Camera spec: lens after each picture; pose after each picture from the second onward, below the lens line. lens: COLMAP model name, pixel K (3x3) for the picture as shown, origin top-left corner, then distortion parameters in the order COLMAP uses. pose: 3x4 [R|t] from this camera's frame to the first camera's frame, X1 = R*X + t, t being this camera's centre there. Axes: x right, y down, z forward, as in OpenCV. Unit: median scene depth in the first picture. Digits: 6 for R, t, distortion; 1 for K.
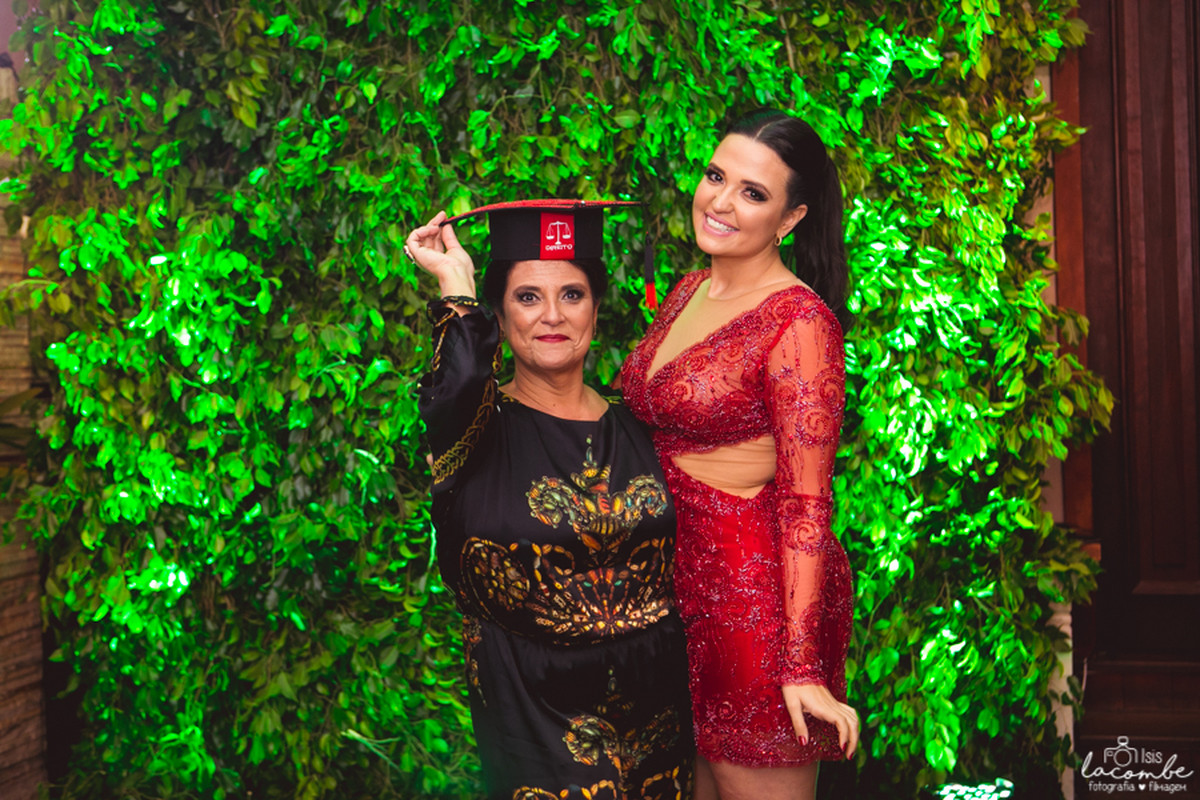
lens RADIAL K [[1629.6, 0, 592.2], [0, 1629.6, 393.1], [0, 0, 1]] dist [0.021673, 0.000000]
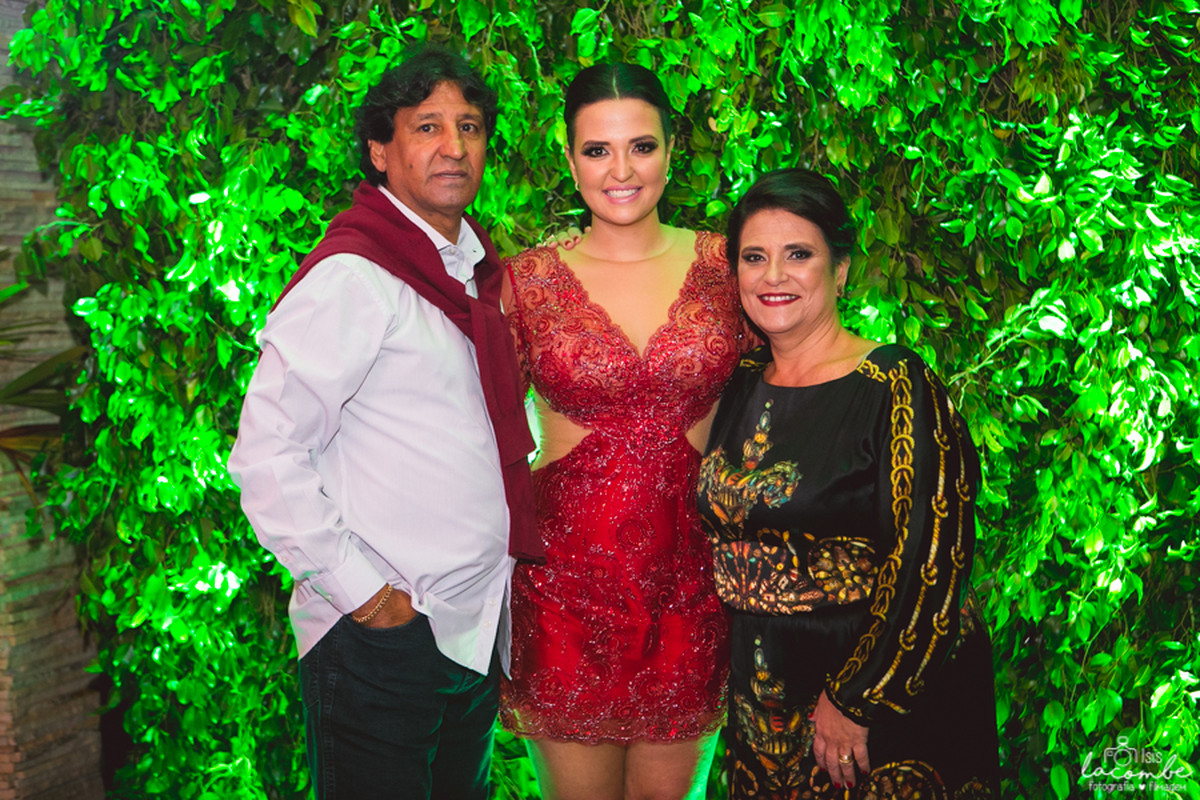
lens RADIAL K [[1904.8, 0, 596.5], [0, 1904.8, 401.6], [0, 0, 1]] dist [0.081828, 0.000000]
pose [[0.988454, 0.011956, -0.151048, 0.079133], [-0.005455, 0.999044, 0.043382, -0.020908], [0.151422, -0.042057, 0.987574, 0.063615]]
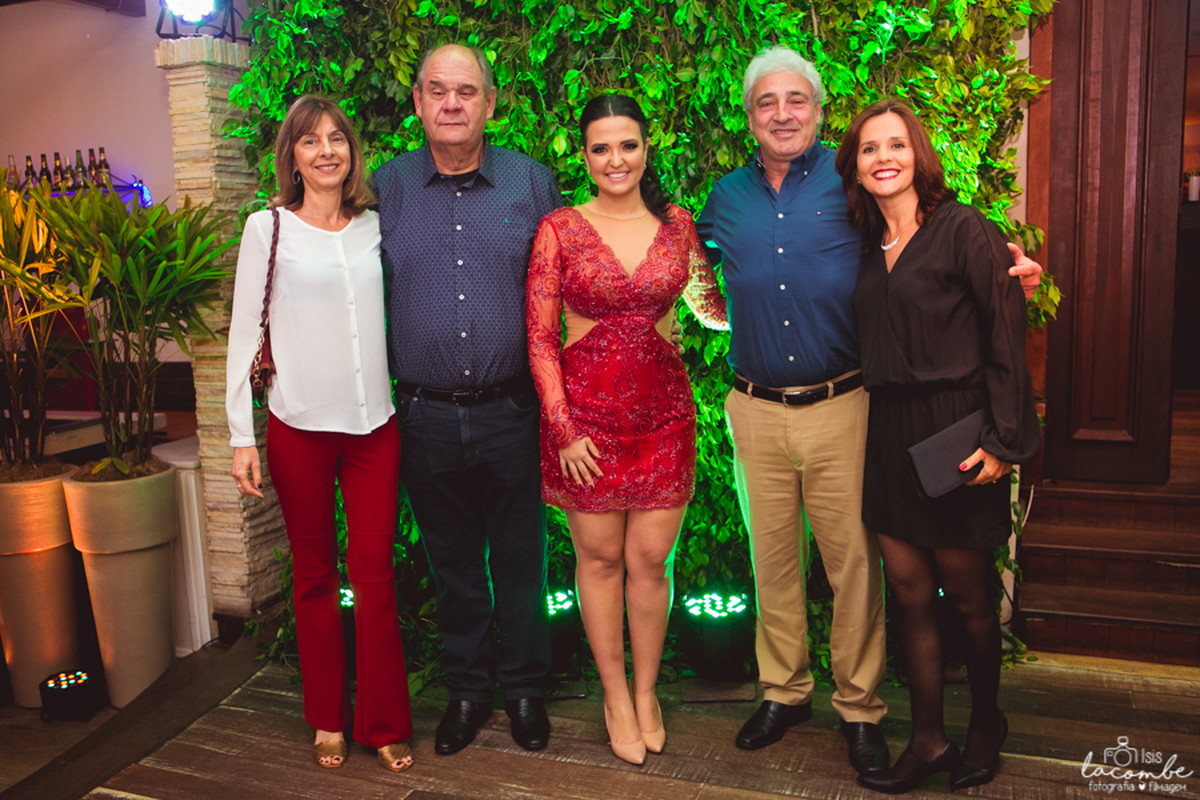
lens RADIAL K [[1074.7, 0, 598.8], [0, 1074.7, 401.5], [0, 0, 1]] dist [-0.079502, 0.102387]
pose [[0.990185, 0.026695, -0.137191, 0.077520], [-0.009970, 0.992580, 0.121181, -0.010461], [0.139408, -0.118623, 0.983104, 0.115086]]
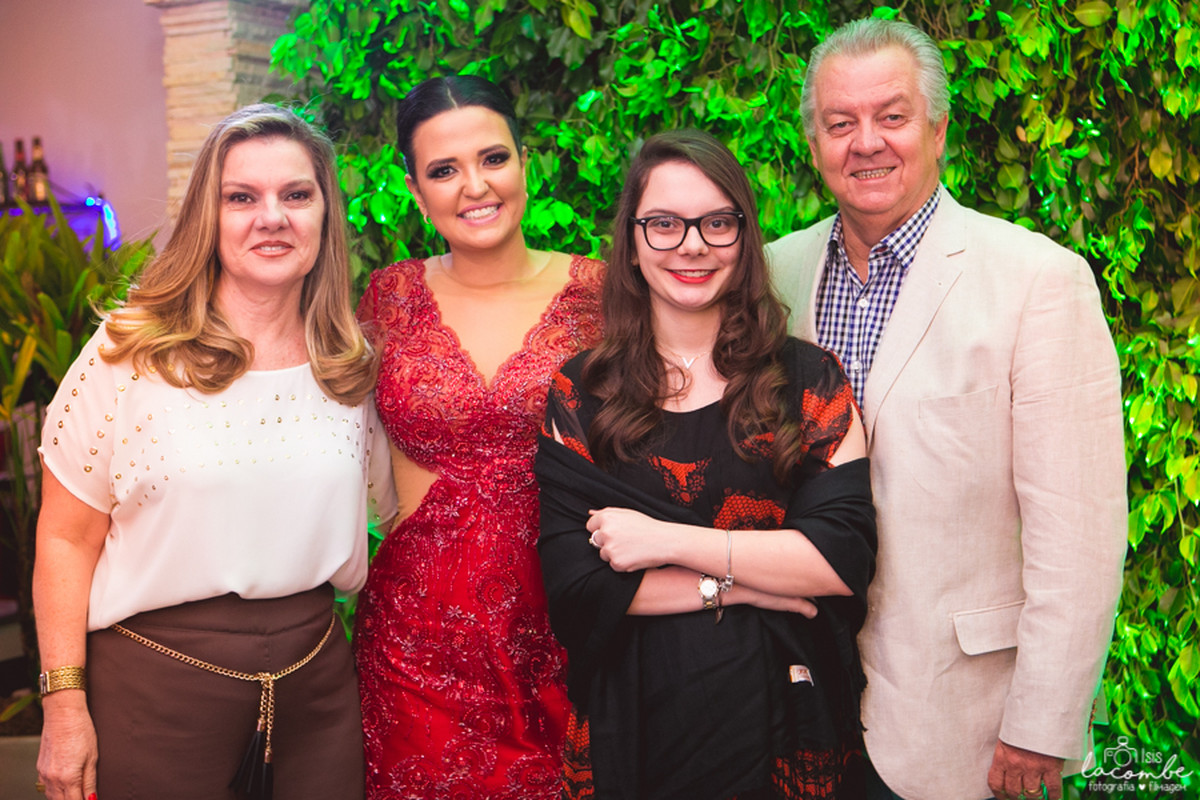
lens RADIAL K [[1904.1, 0, 671.6], [0, 1904.1, 382.7], [0, 0, 1]] dist [0.027840, 0.000000]
pose [[0.970337, 0.022297, -0.240726, 0.047685], [-0.017690, 0.999617, 0.021282, -0.020843], [0.241108, -0.016393, 0.970360, 0.140740]]
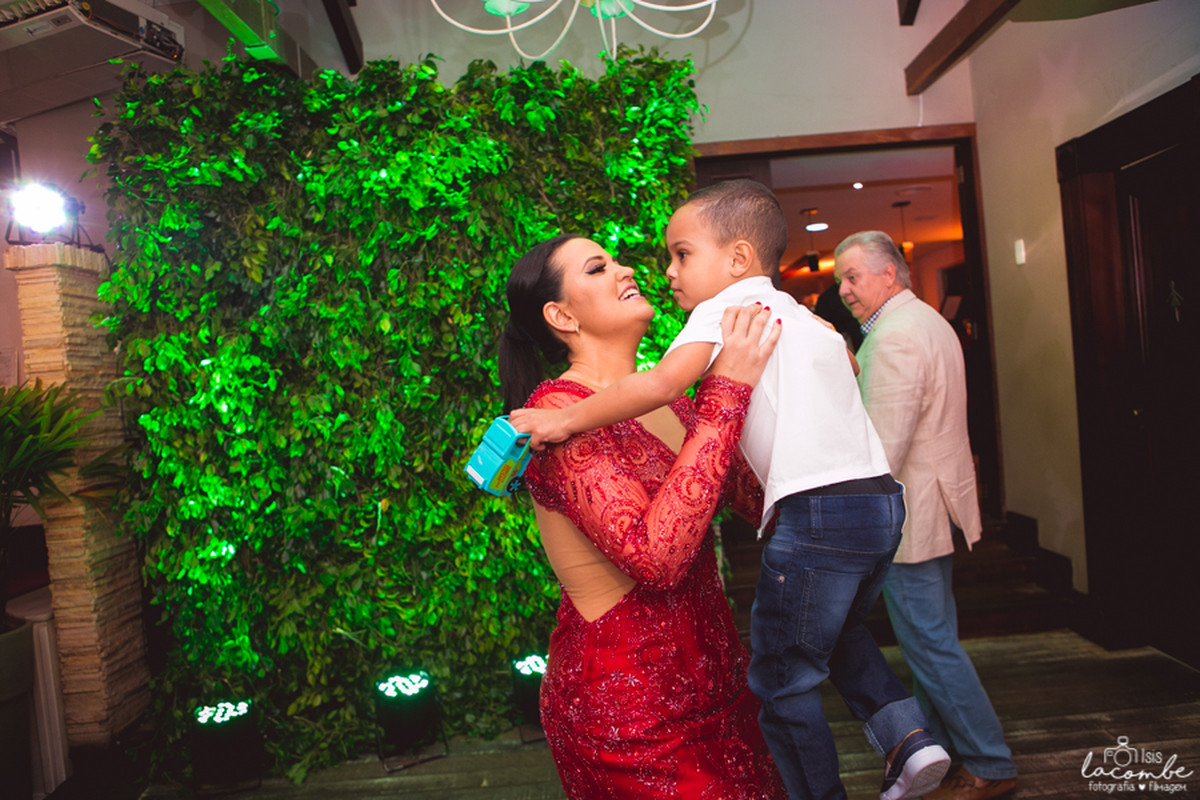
lens RADIAL K [[832.4, 0, 602.6], [0, 832.4, 403.5], [0, 0, 1]] dist [-0.107378, 0.082420]
pose [[0.972495, -0.053467, 0.226703, -0.058636], [0.056801, 0.998352, -0.008205, -0.008536], [-0.225891, 0.020857, 0.973929, 0.085638]]
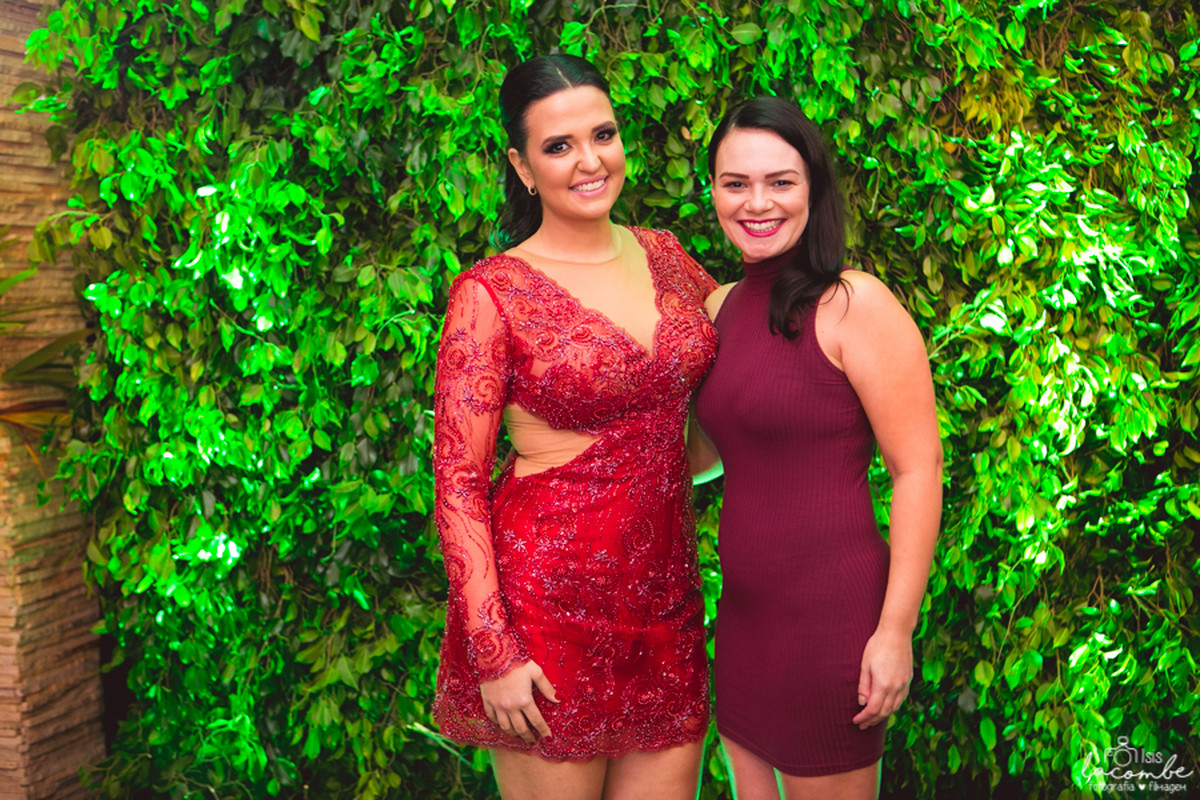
lens RADIAL K [[1544.2, 0, 596.7], [0, 1544.2, 400.0], [0, 0, 1]] dist [0.006088, 0.000000]
pose [[0.997063, 0.025195, -0.072316, 0.006740], [-0.020977, 0.998067, 0.058504, -0.021581], [0.073650, -0.056815, 0.995664, 0.173685]]
